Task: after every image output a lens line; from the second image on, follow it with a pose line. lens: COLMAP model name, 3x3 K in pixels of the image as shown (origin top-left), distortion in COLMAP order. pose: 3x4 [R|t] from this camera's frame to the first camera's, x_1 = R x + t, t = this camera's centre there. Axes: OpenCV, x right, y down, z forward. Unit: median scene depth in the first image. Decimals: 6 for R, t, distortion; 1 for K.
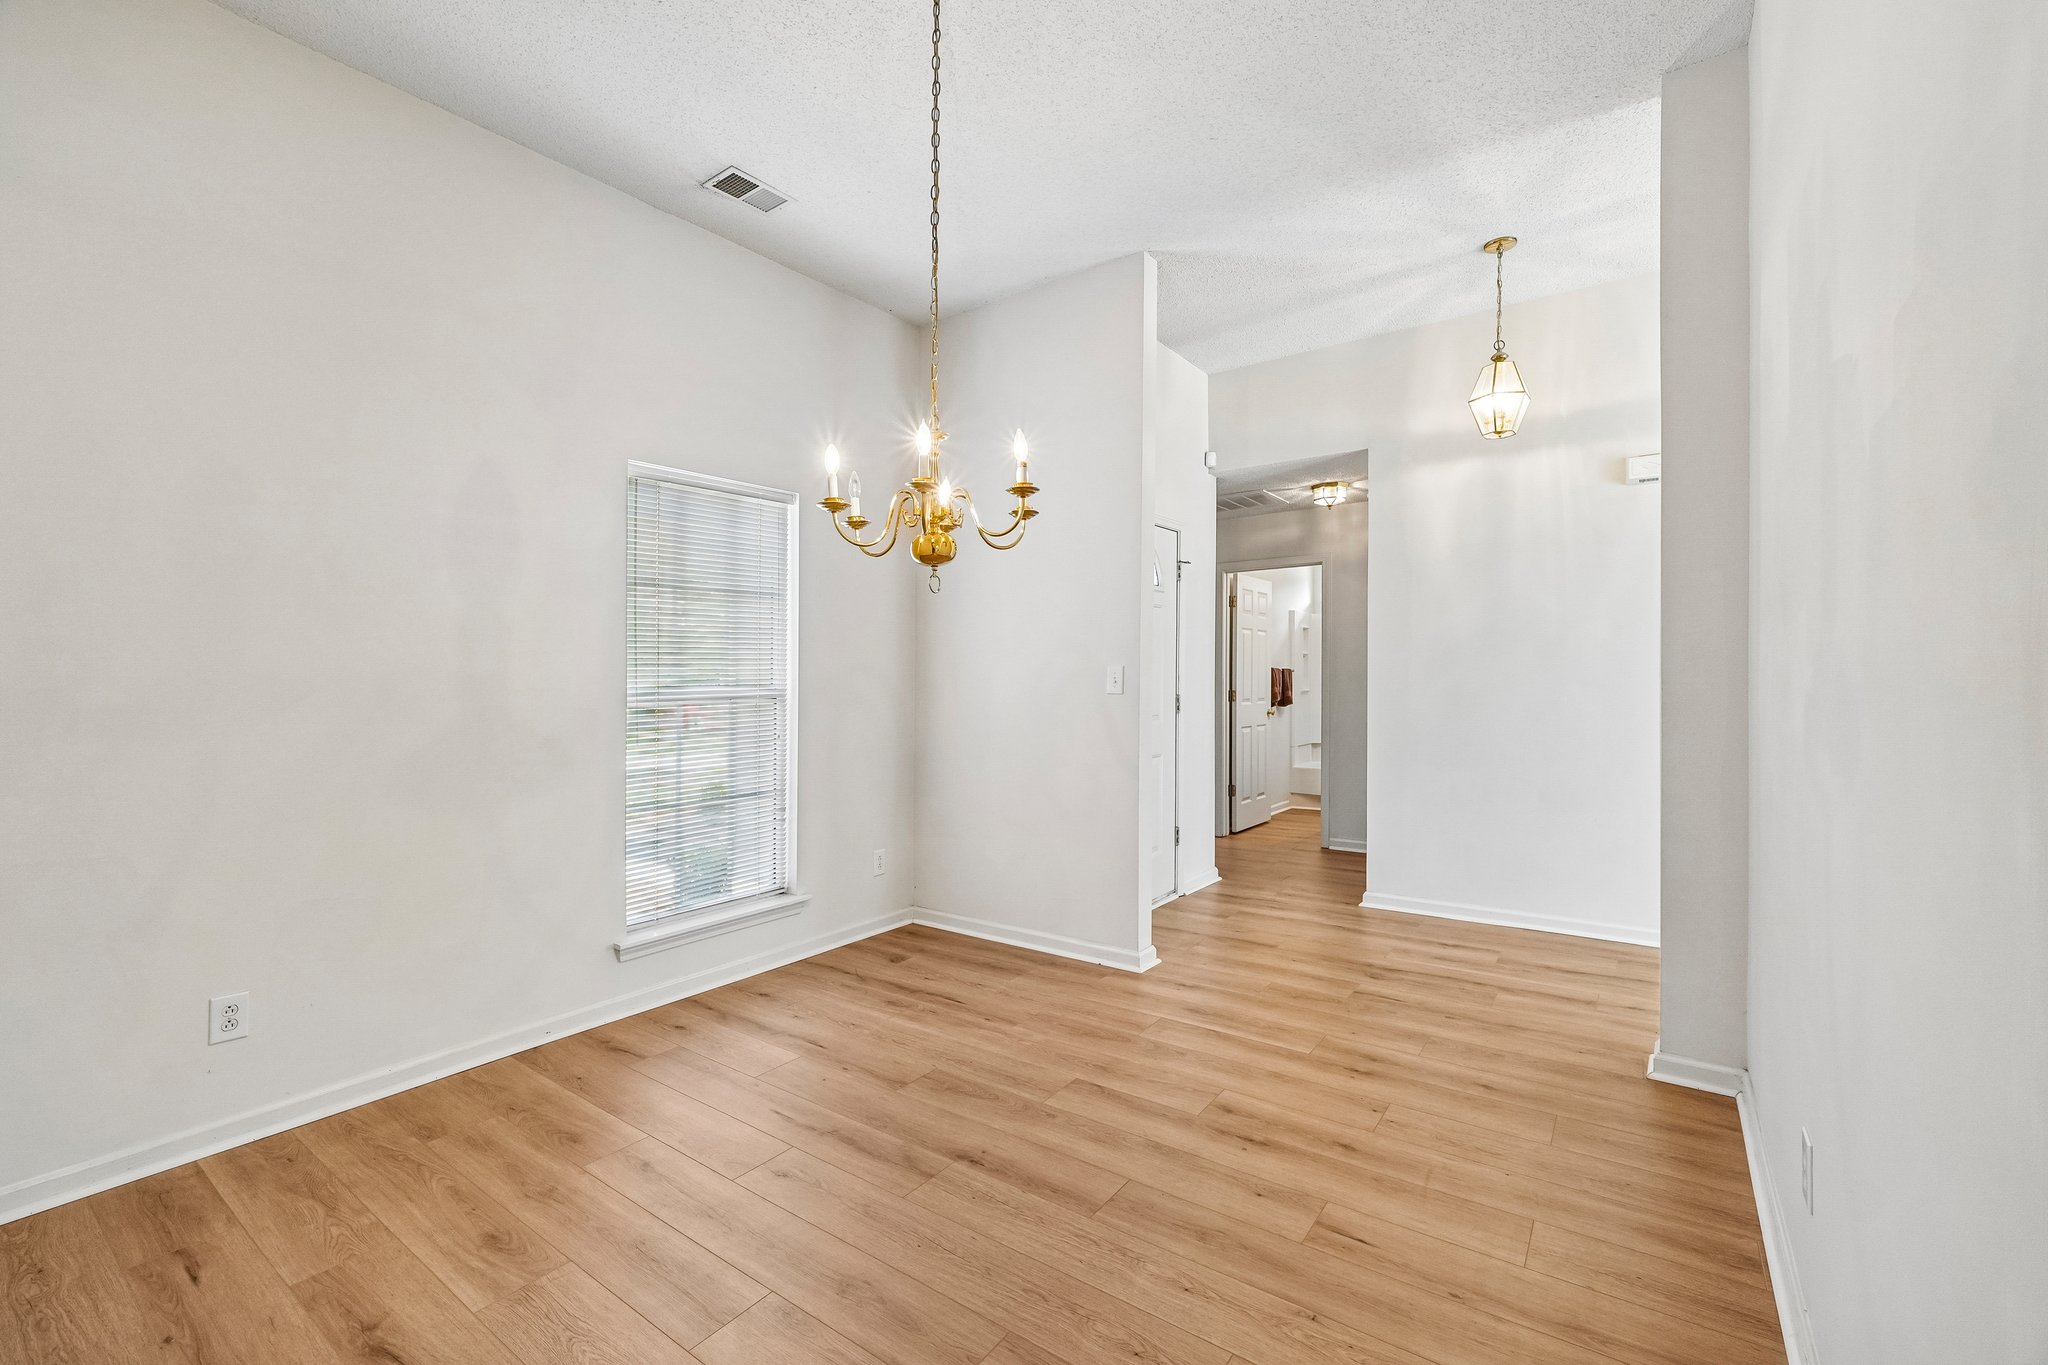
lens RADIAL K [[860.5, 0, 1024.0], [0, 860.5, 682.5], [0, 0, 1]] dist [-0.011247, 0.000017]
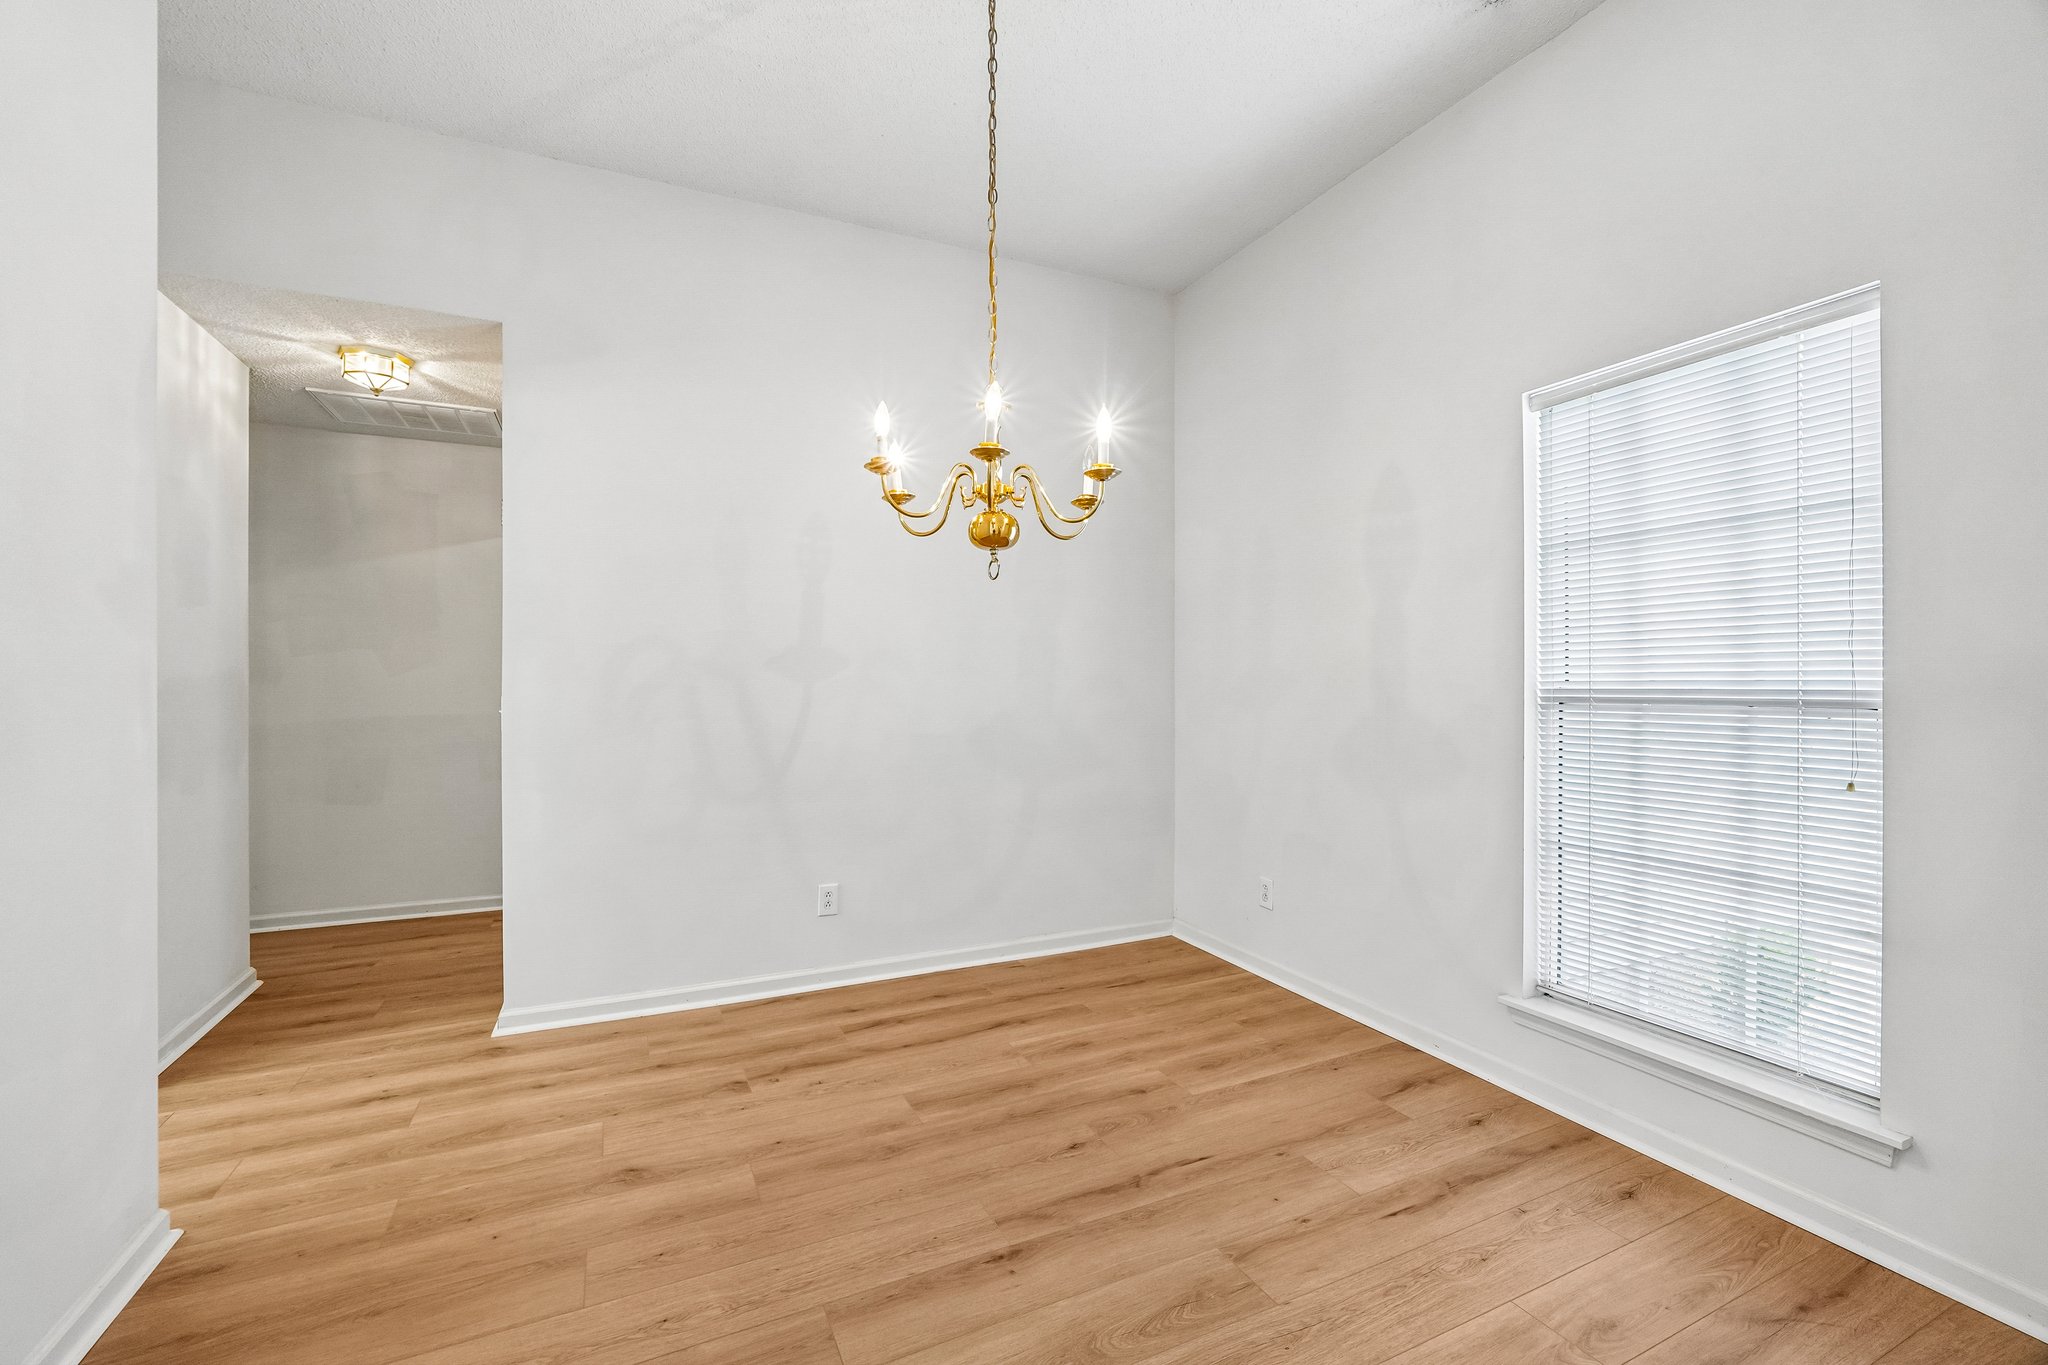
lens RADIAL K [[858.1, 0, 1022.4], [0, 858.1, 674.2], [0, 0, 1]] dist [-0.004327, -0.000113]
pose [[-0.471260, 0.010399, -0.881933, 0.449805], [0.001578, 0.999939, 0.010947, -0.009876], [0.881993, 0.003767, -0.471247, 0.968157]]
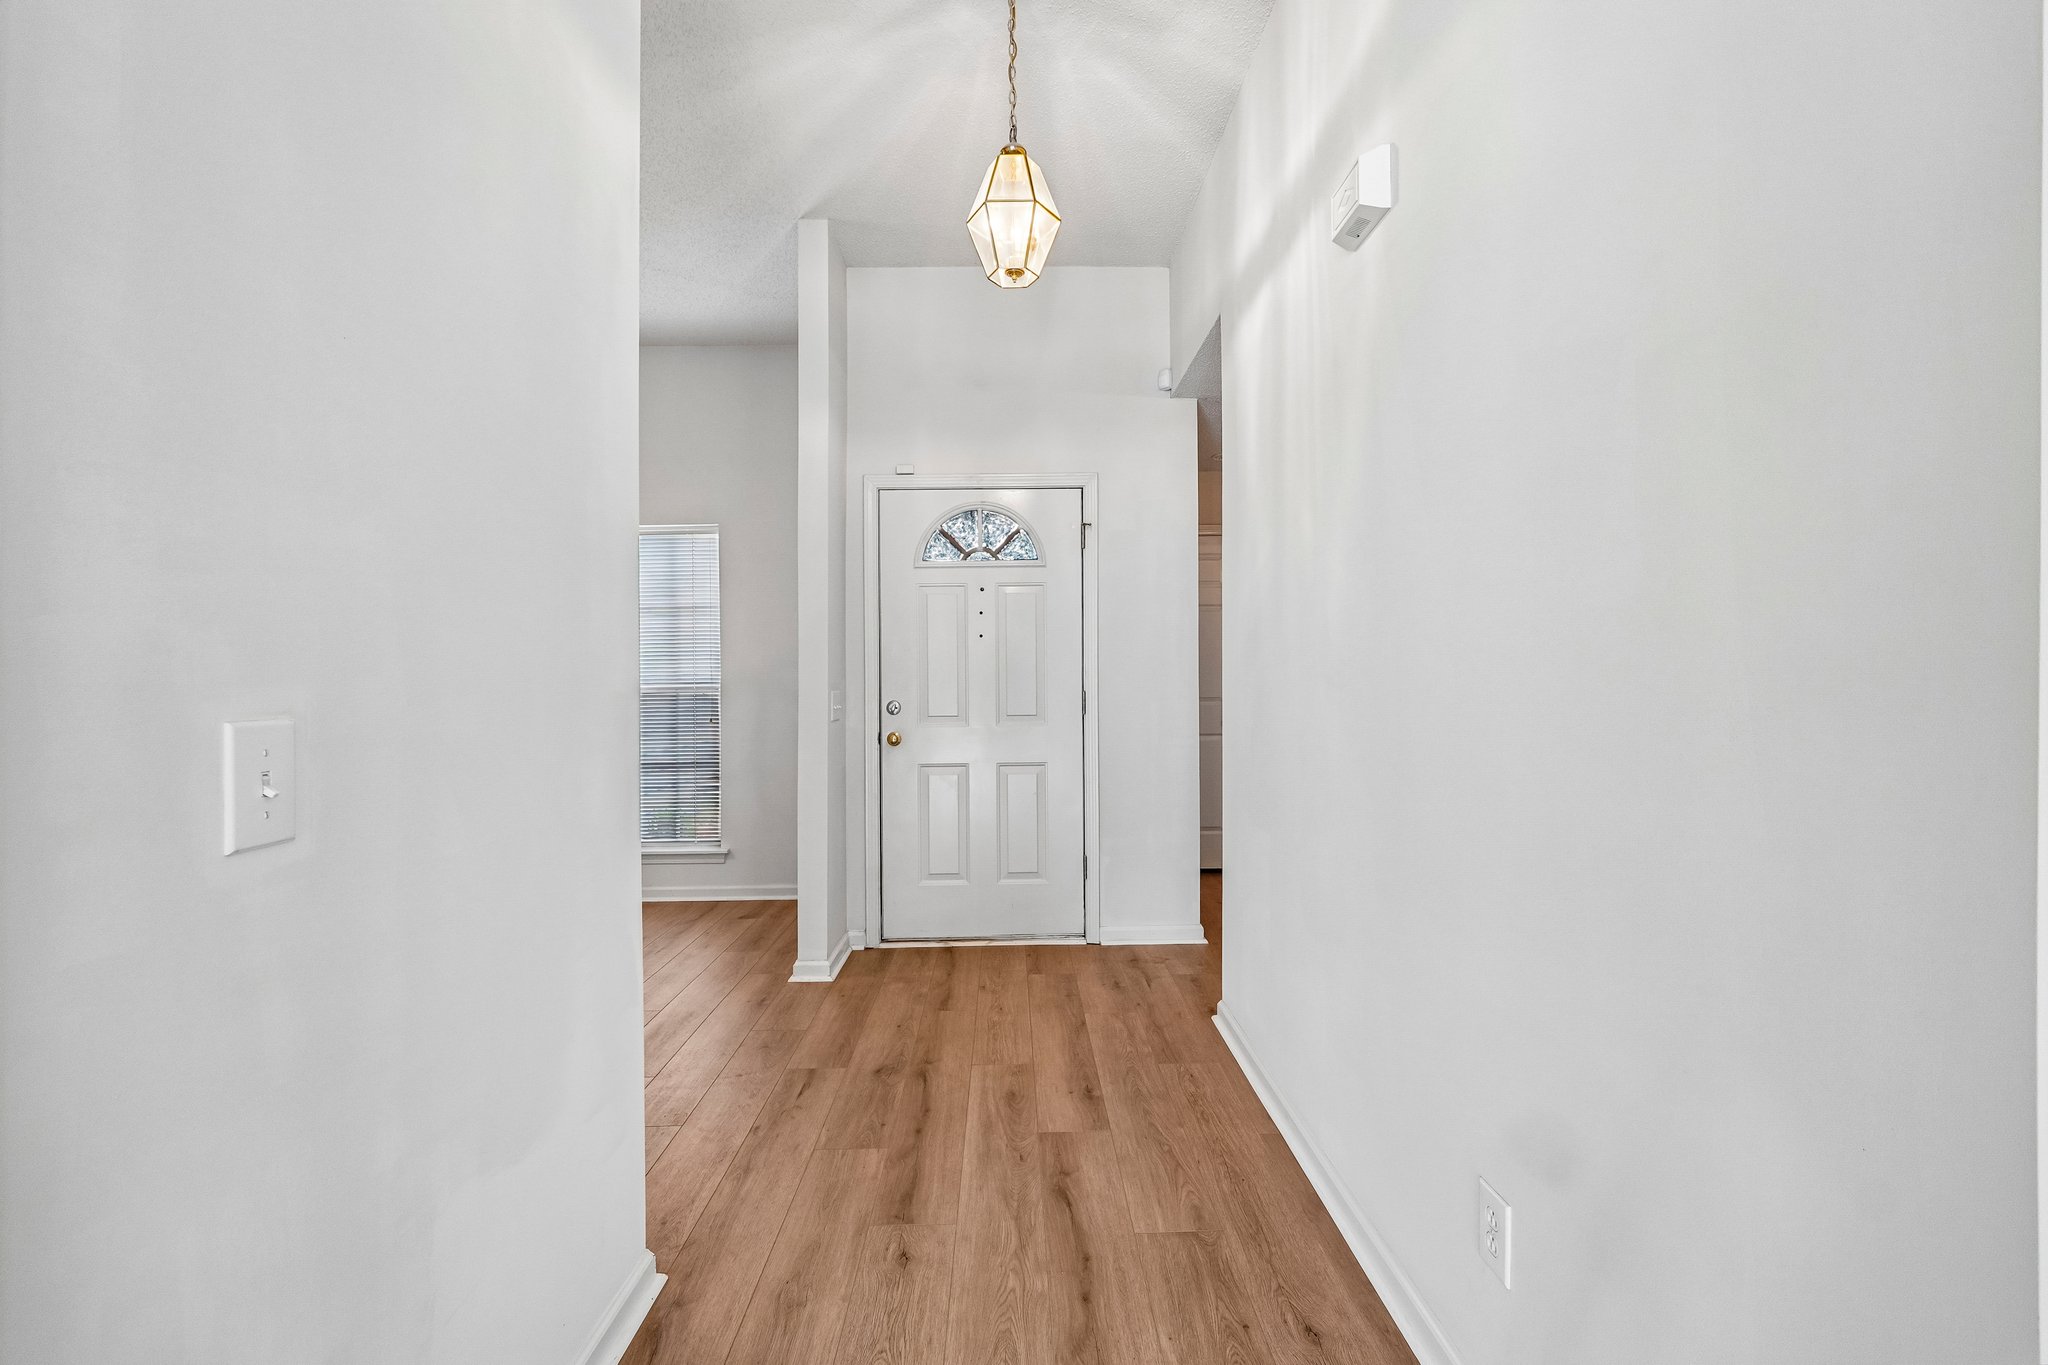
lens RADIAL K [[858.1, 0, 1022.4], [0, 858.1, 674.2], [0, 0, 1]] dist [-0.004327, -0.000113]
pose [[0.602805, -0.006331, -0.797863, 1.193703], [0.000738, 0.999973, -0.007377, 0.007744], [0.797888, 0.003859, 0.602793, 0.722198]]
